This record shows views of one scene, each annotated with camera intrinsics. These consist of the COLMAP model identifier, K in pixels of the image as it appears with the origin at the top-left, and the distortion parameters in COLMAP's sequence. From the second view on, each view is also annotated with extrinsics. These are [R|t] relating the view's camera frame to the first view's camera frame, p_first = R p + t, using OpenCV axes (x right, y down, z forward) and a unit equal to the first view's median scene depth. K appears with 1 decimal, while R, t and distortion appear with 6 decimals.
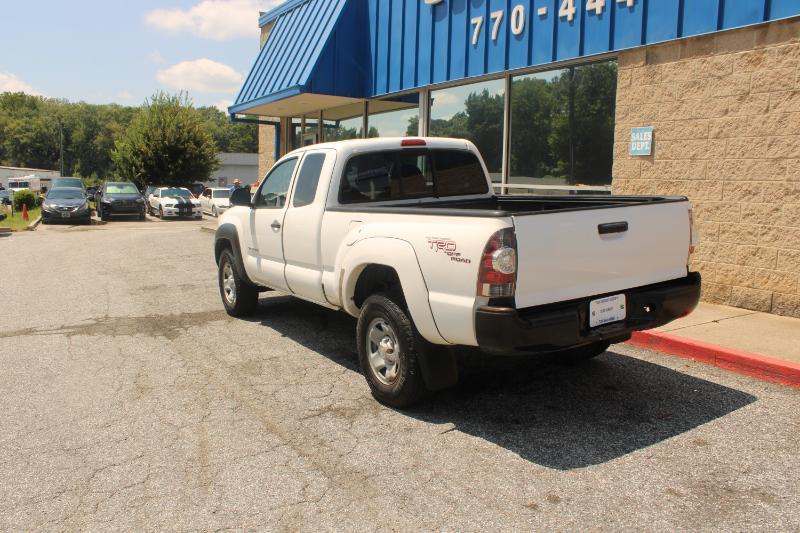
lens RADIAL K [[677.2, 0, 393.6], [0, 677.2, 269.5], [0, 0, 1]] dist [-0.161993, 0.148597]
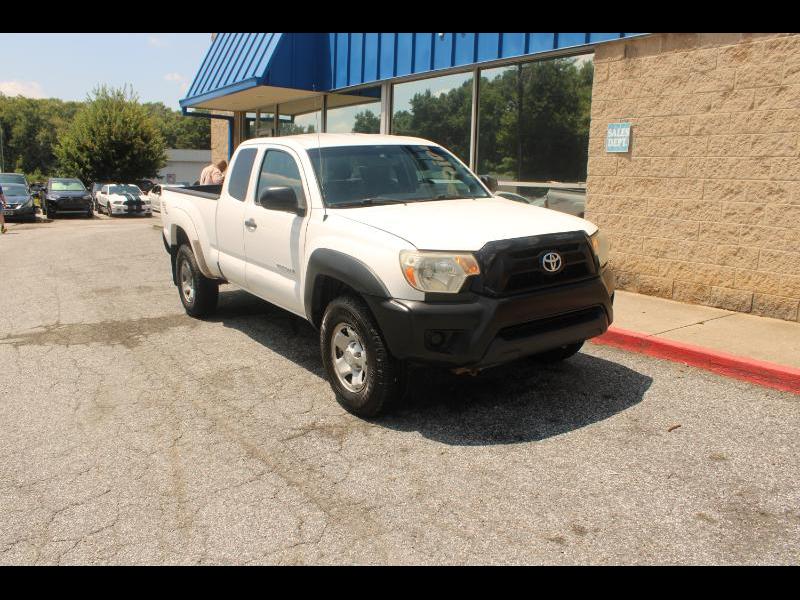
lens RADIAL K [[660.2, 0, 395.0], [0, 660.2, 300.6], [0, 0, 1]] dist [-0.164882, 0.144345]
pose [[0.996627, -0.009893, 0.081469, -0.036325], [0.005394, 0.998458, 0.055257, -0.008436], [-0.081890, -0.054631, 0.995143, 0.072674]]
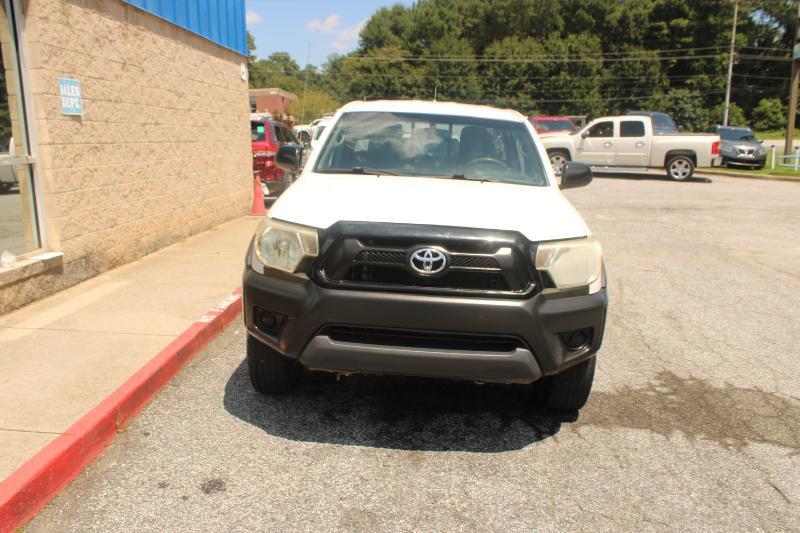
lens RADIAL K [[672.9, 0, 394.1], [0, 672.9, 268.3], [0, 0, 1]] dist [-0.159320, 0.145599]
pose [[-0.835276, -0.111737, 0.538357, -0.422376], [0.068231, 0.950501, 0.303139, -0.222294], [-0.545580, 0.289937, -0.786307, 1.561438]]
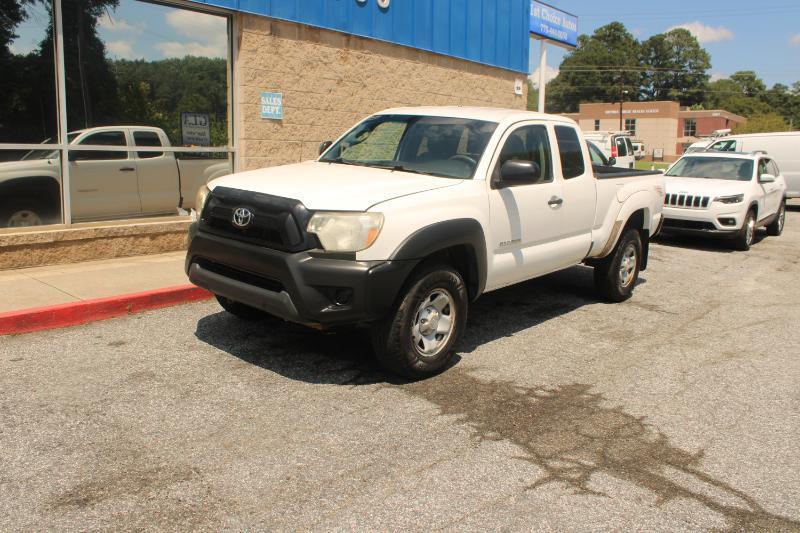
lens RADIAL K [[677.2, 0, 393.6], [0, 677.2, 269.5], [0, 0, 1]] dist [-0.161993, 0.148597]
pose [[-0.329535, -0.179355, 0.926951, -0.810104], [0.095174, 0.970479, 0.221612, -0.167394], [-0.939334, 0.161250, -0.302737, 1.268115]]
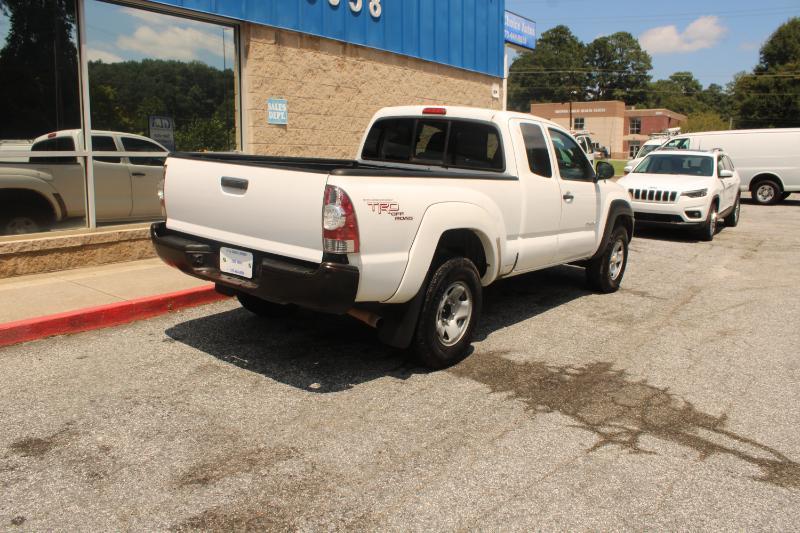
lens RADIAL K [[659.7, 0, 395.2], [0, 659.7, 267.9], [0, 0, 1]] dist [-0.167787, 0.154518]
pose [[-0.394653, -0.172086, 0.902572, -0.815149], [0.103037, 0.967821, 0.229580, -0.180932], [-0.913035, 0.183602, -0.364222, 1.358282]]
